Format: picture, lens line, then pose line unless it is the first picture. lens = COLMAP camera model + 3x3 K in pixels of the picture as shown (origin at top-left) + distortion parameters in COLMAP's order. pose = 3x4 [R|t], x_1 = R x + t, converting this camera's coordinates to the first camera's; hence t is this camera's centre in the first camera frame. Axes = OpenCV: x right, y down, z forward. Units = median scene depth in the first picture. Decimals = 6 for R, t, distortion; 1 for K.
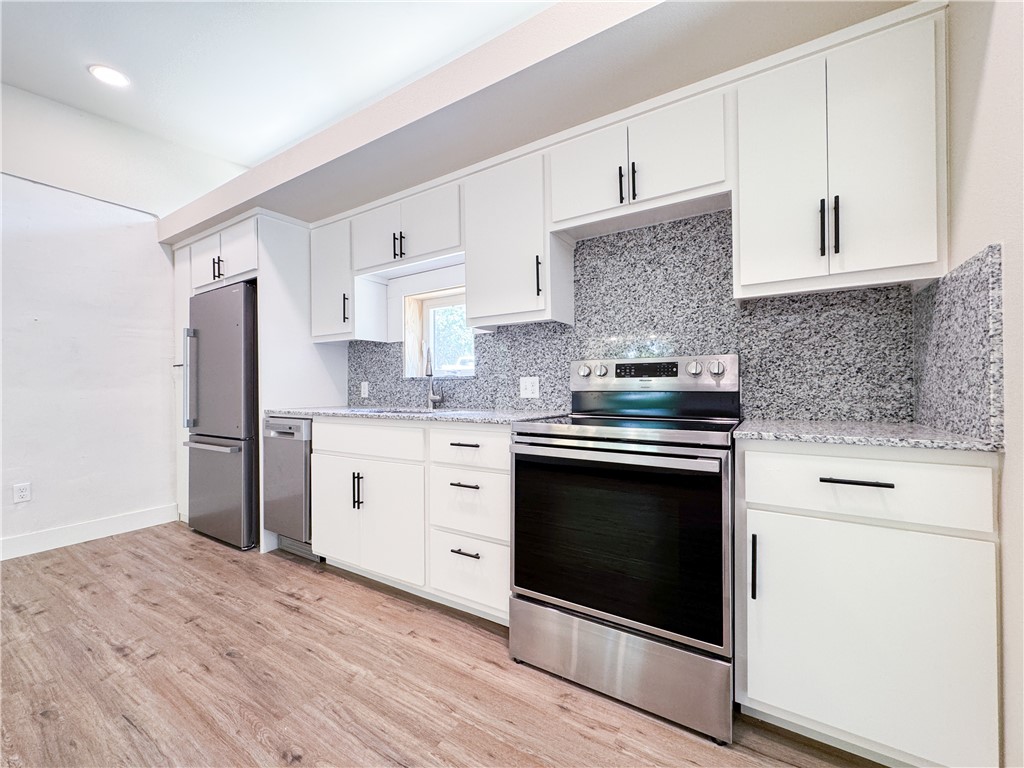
lens RADIAL K [[410.2, 0, 510.0], [0, 410.2, 383.0], [0, 0, 1]] dist [-0.005622, 0.001244]
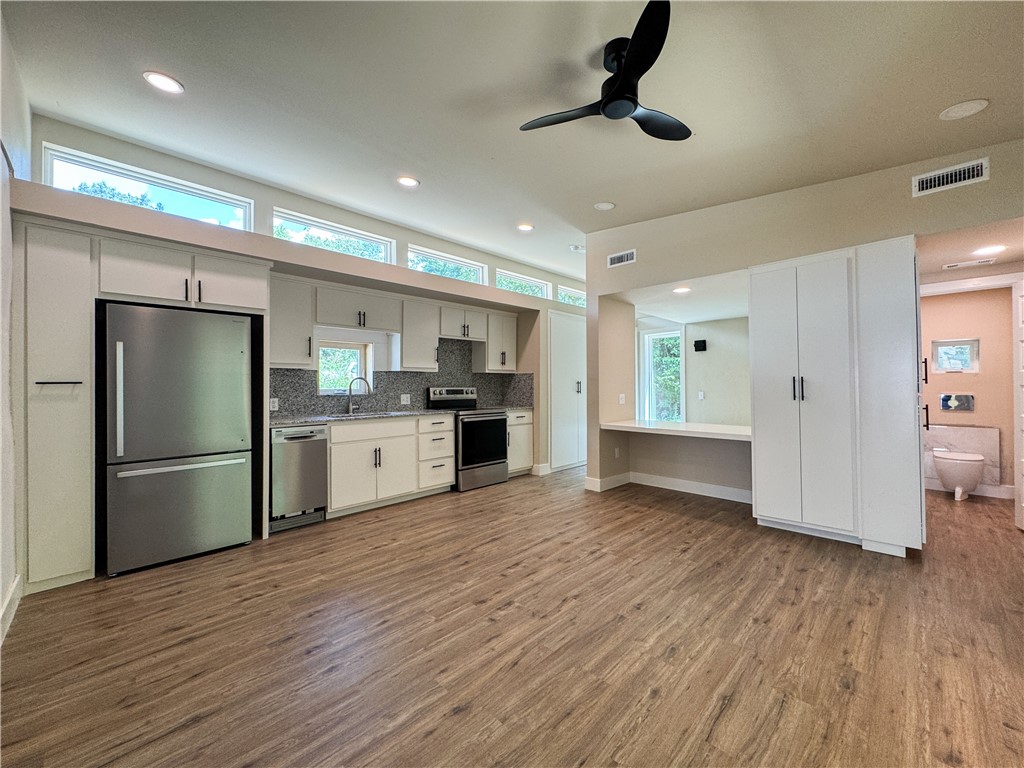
lens RADIAL K [[408.2, 0, 512.0], [0, 408.2, 384.0], [0, 0, 1]] dist [-0.001260, -0.000019]
pose [[0.226183, 0.007370, 0.974057, -2.443615], [-0.006964, 0.999958, -0.005949, -0.077132], [-0.974060, -0.005437, 0.226225, -0.010148]]
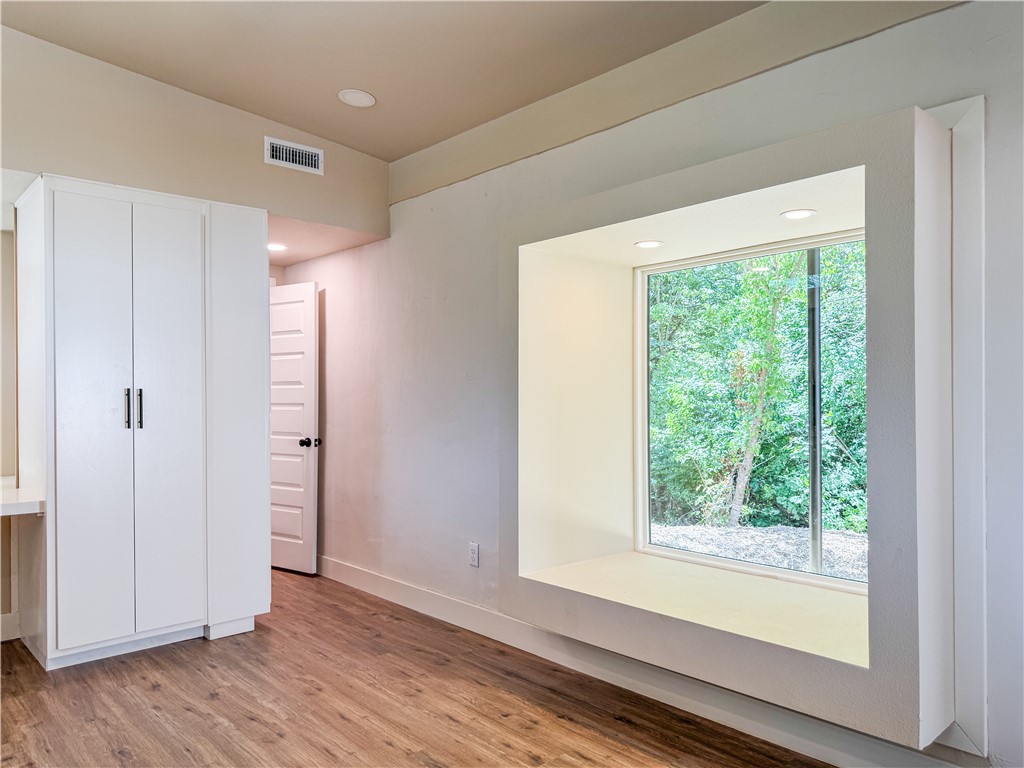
lens RADIAL K [[729.5, 0, 512.0], [0, 729.5, 384.0], [0, 0, 1]] dist [0.050217, -0.063970]
pose [[-0.962933, 0.013182, 0.269419, -1.871439], [0.004311, 0.999430, -0.033490, -0.070520], [-0.269707, -0.031087, -0.962441, 0.761511]]
